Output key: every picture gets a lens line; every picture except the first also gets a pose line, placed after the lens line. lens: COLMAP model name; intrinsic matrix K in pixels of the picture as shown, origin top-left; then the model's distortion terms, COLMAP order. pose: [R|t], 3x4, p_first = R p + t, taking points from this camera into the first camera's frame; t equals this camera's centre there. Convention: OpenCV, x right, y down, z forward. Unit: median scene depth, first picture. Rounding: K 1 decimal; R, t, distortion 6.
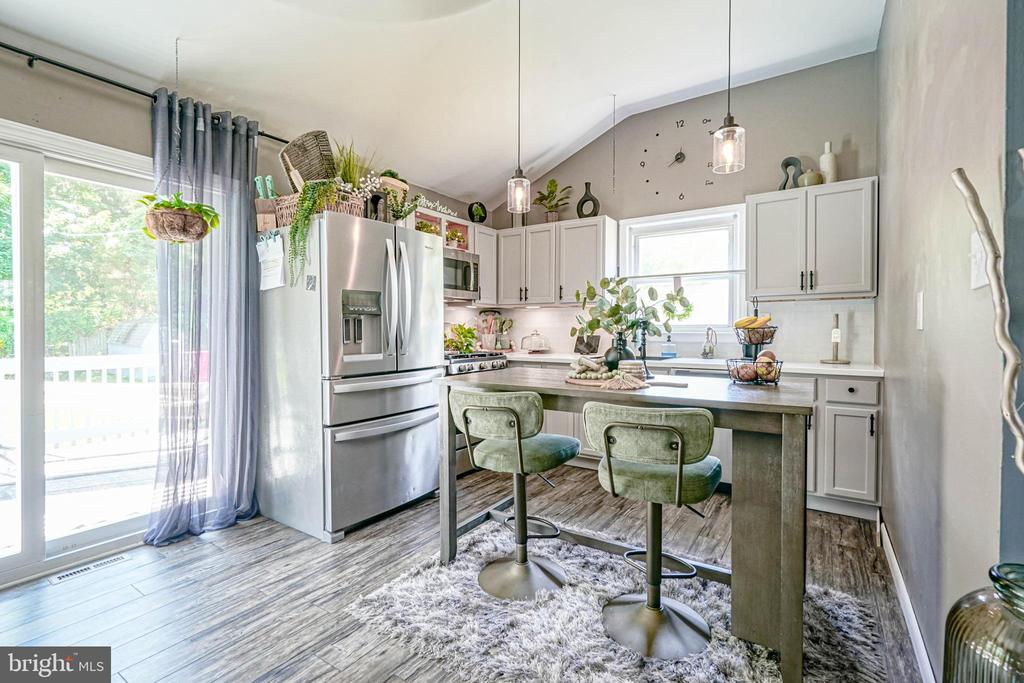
lens RADIAL K [[482.0, 0, 539.3], [0, 482.0, 329.4], [0, 0, 1]] dist [-0.006391, 0.002626]
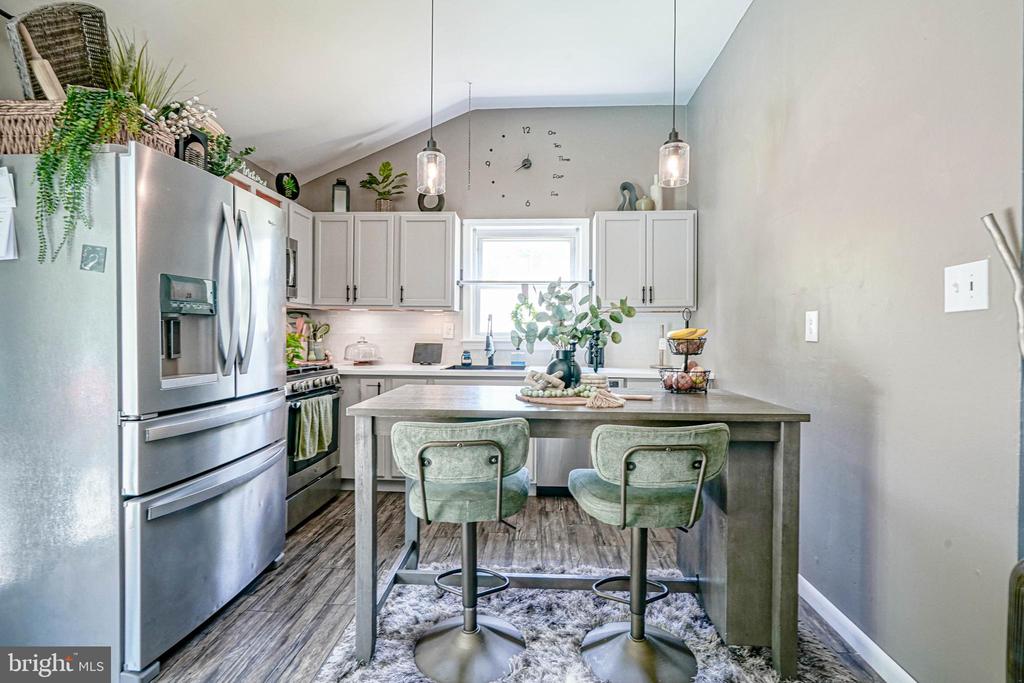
lens RADIAL K [[482.0, 0, 543.1], [0, 482.0, 334.3], [0, 0, 1]] dist [-0.006391, 0.002626]
pose [[0.863400, 0.008577, 0.504446, -0.276043], [-0.008084, 0.999962, -0.003166, -0.005740], [-0.504454, -0.001345, 0.863437, 0.199736]]
